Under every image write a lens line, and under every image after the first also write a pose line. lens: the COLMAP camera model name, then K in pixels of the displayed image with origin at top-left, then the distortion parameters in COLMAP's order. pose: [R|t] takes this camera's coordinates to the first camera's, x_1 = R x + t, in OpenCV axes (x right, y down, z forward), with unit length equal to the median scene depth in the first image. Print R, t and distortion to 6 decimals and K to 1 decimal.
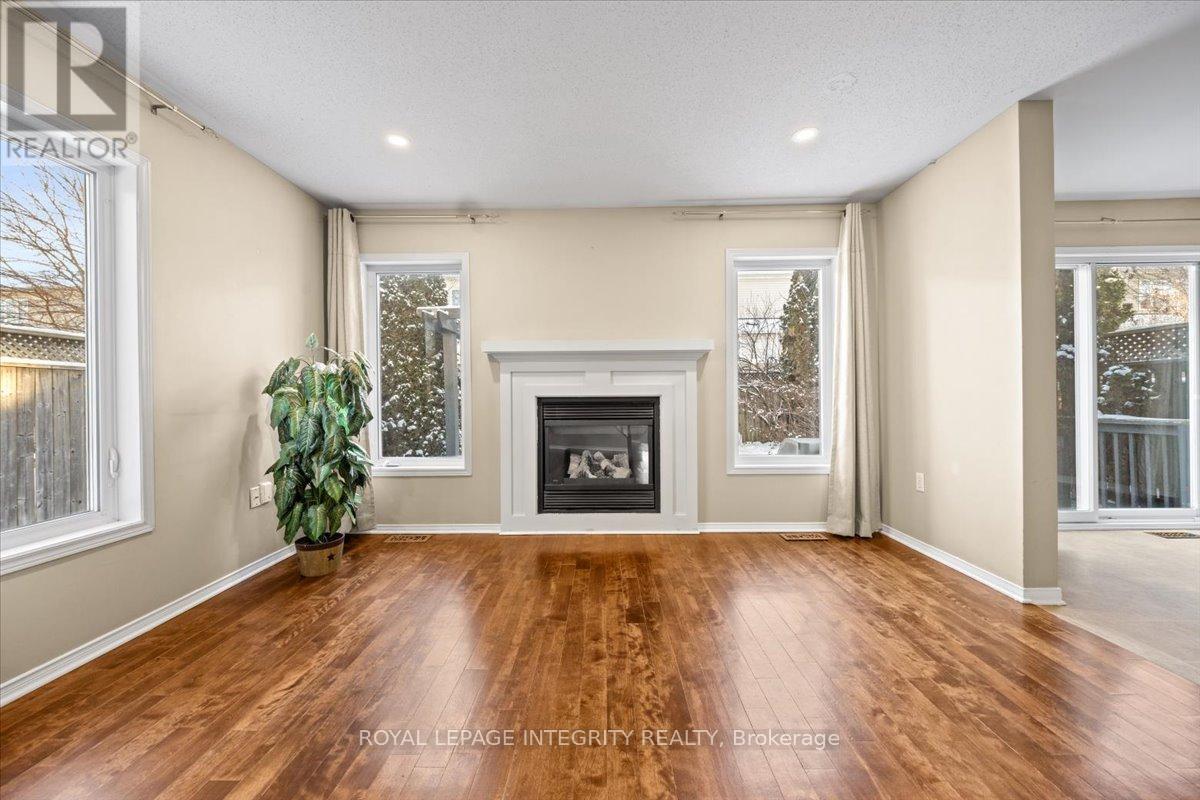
lens RADIAL K [[463.0, 0, 600.7], [0, 463.0, 396.3], [0, 0, 1]] dist [-0.003897, -0.000266]
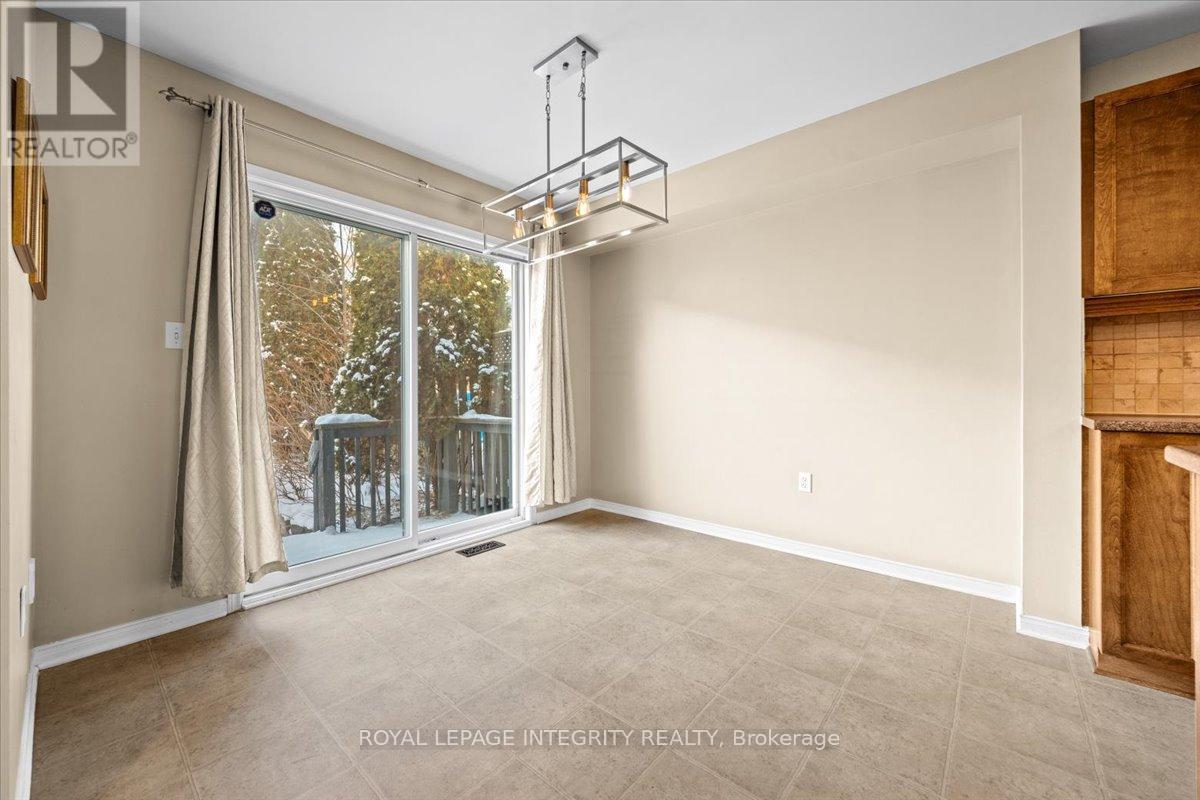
lens RADIAL K [[463.0, 0, 603.3], [0, 463.0, 390.0], [0, 0, 1]] dist [-0.003897, -0.000266]
pose [[0.651084, 0.009596, 0.758945, 1.276321], [-0.001052, 0.999931, -0.011741, -0.000838], [-0.759005, 0.006846, 0.651049, 0.401047]]
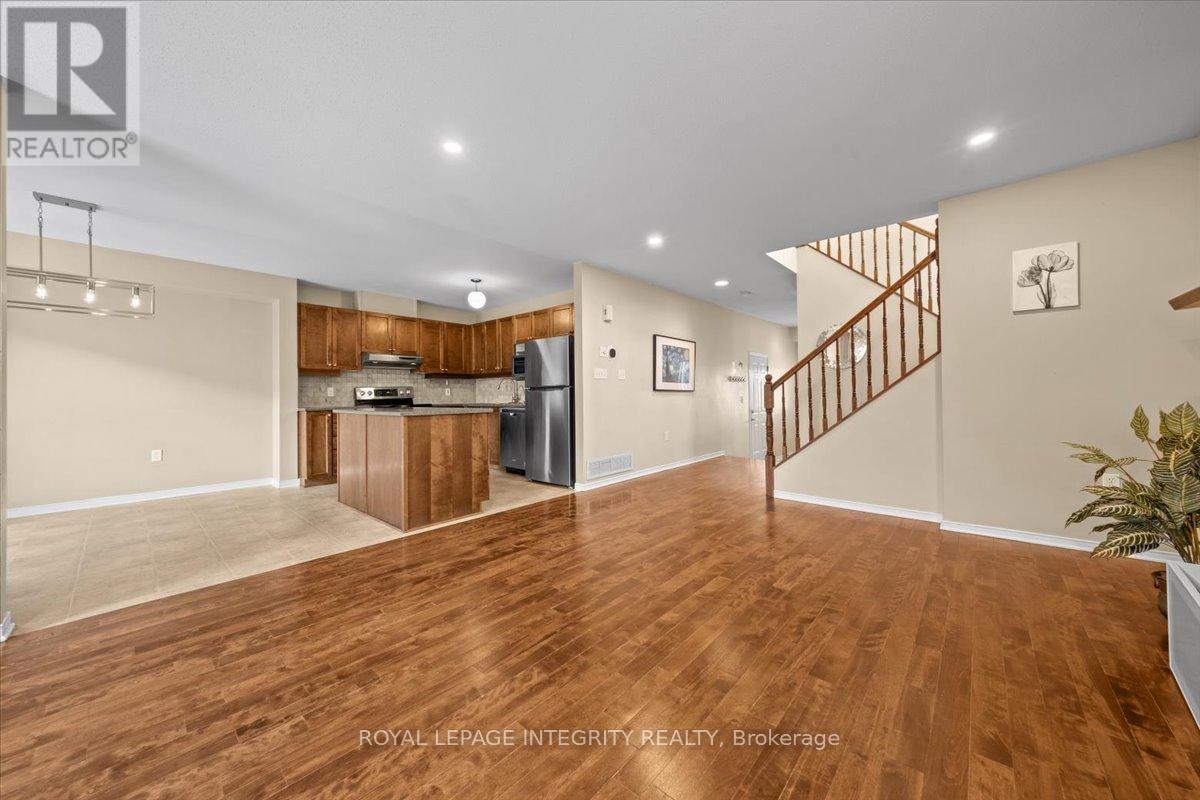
lens RADIAL K [[431.0, 0, 595.8], [0, 431.0, 388.9], [0, 0, 1]] dist [0.000131, -0.001292]
pose [[-0.744869, 0.025564, 0.666720, -0.616751], [0.020694, 0.999670, -0.015210, 0.000979], [-0.666889, 0.002468, -0.745153, 1.064818]]
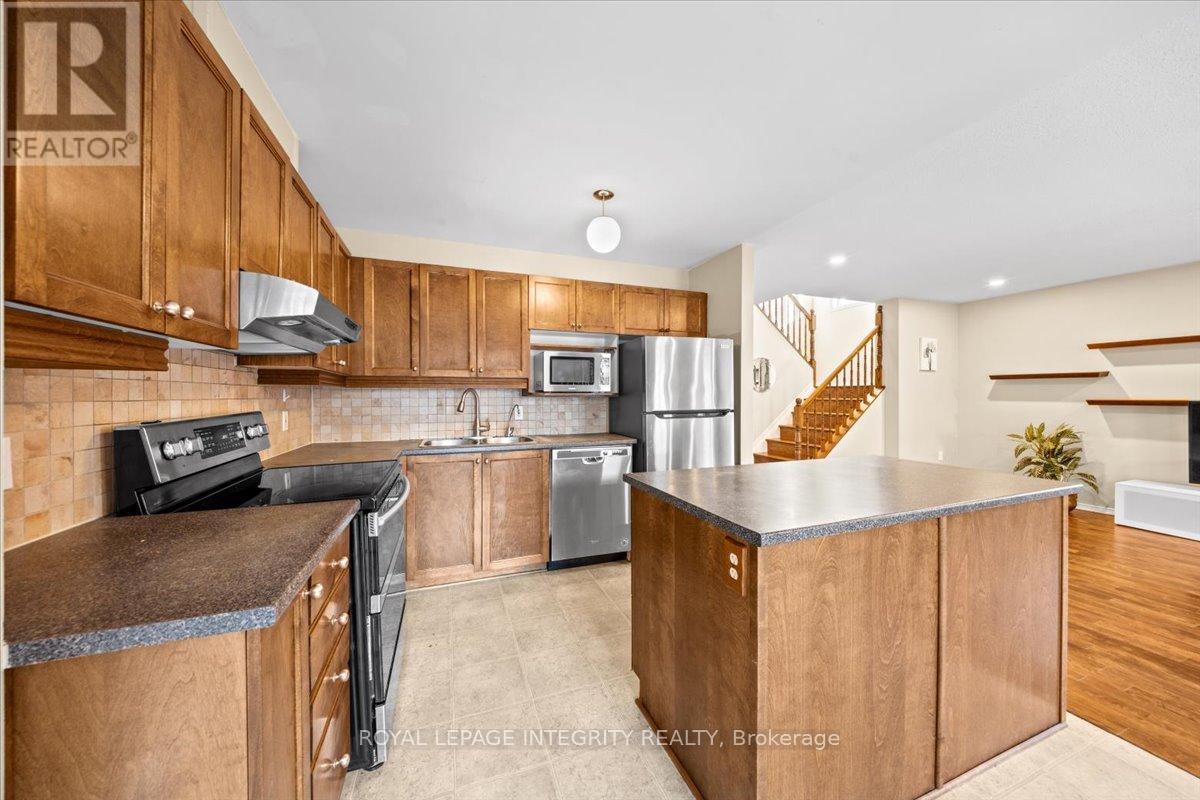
lens RADIAL K [[406.9, 0, 598.5], [0, 406.9, 396.9], [0, 0, 1]] dist [-0.004171, -0.000135]
pose [[-0.938101, 0.010785, -0.346194, 2.416225], [0.007416, 0.999911, 0.011053, -0.142874], [0.346283, 0.007802, -0.938098, 0.697663]]
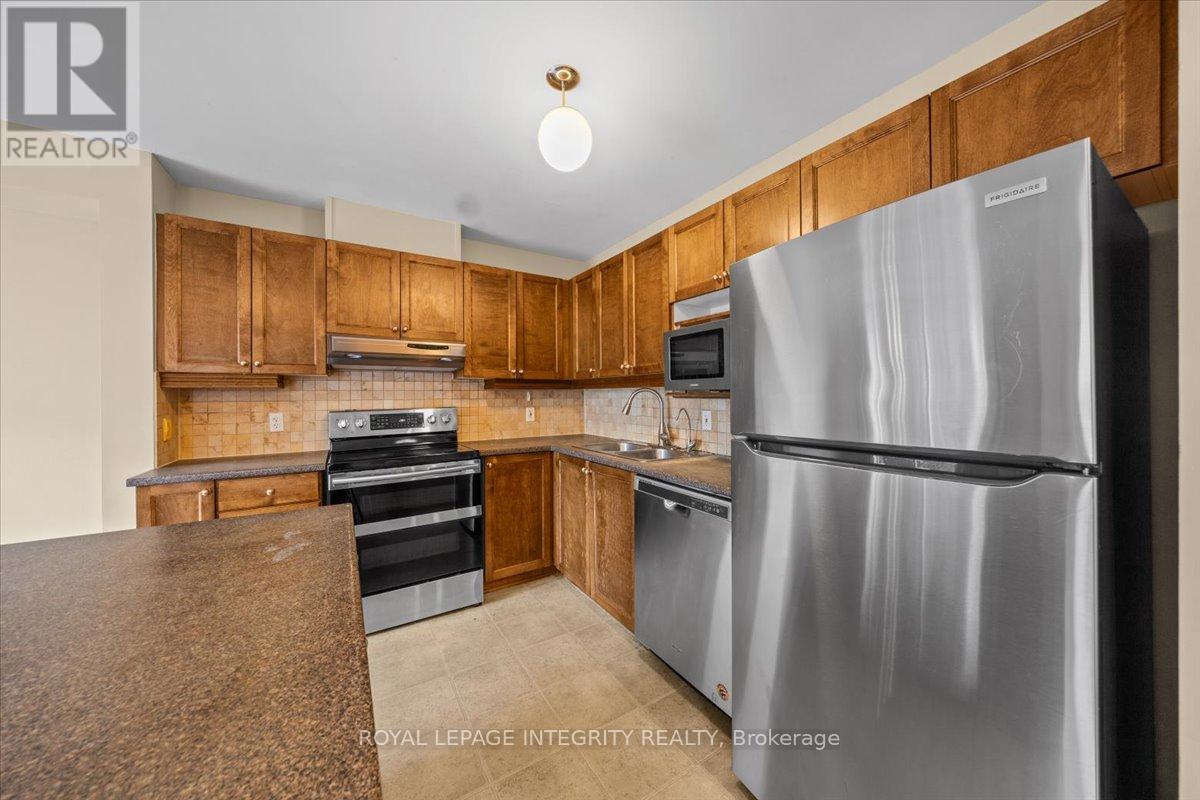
lens RADIAL K [[406.9, 0, 596.1], [0, 406.9, 396.6], [0, 0, 1]] dist [-0.004171, -0.000135]
pose [[-0.529806, 0.008491, 0.848076, 1.170781], [0.014679, 0.999892, -0.000840, -0.133784], [-0.847992, 0.012003, -0.529873, -0.178594]]
